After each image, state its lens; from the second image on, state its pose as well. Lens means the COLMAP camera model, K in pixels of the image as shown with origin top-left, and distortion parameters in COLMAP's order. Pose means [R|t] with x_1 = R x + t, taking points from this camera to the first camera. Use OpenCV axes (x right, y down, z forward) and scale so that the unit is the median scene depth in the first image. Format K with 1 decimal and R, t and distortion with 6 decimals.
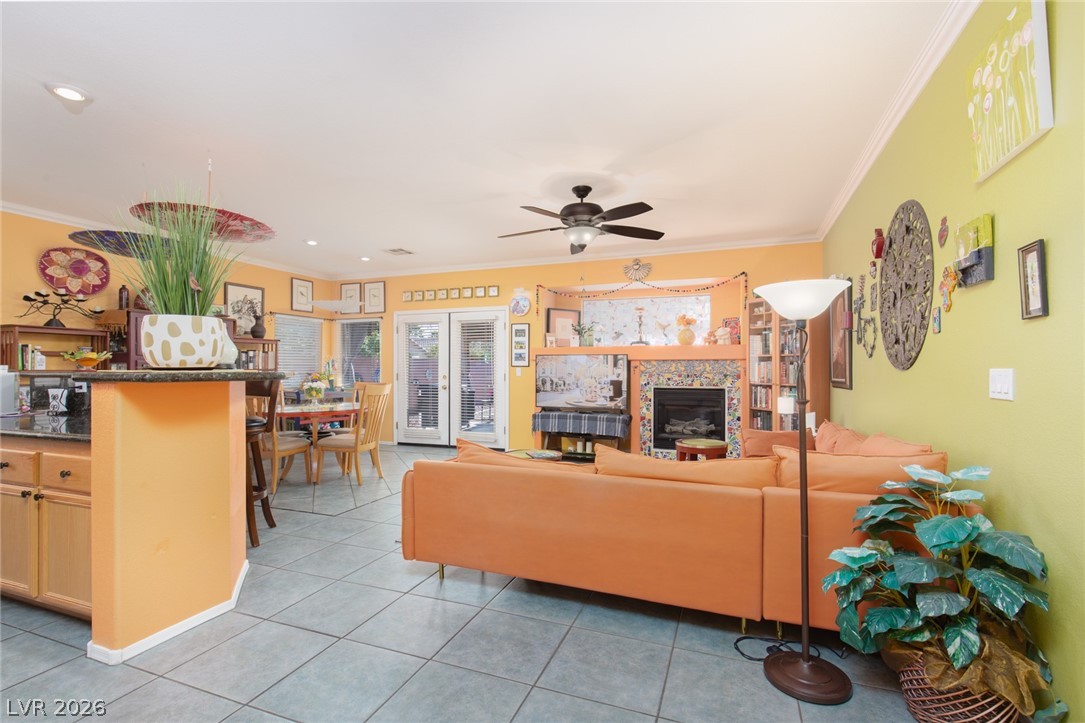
lens RADIAL K [[492.1, 0, 562.6], [0, 492.1, 364.3], [0, 0, 1]] dist [0.002020, -0.000636]
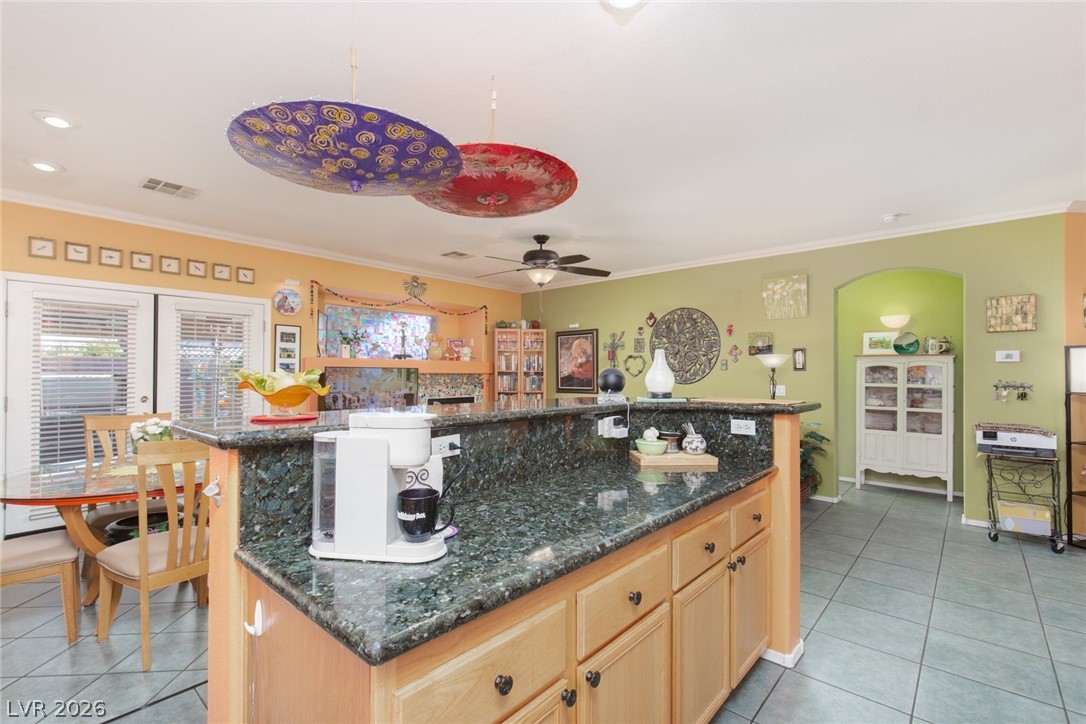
lens RADIAL K [[491.0, 0, 543.0], [0, 491.0, 362.0], [0, 0, 1]] dist [0.001211, -0.000135]
pose [[0.349347, 0.021807, 0.936740, -0.716905], [-0.012620, 0.999748, -0.018567, -0.016363], [-0.936909, -0.005336, 0.349534, 0.376072]]
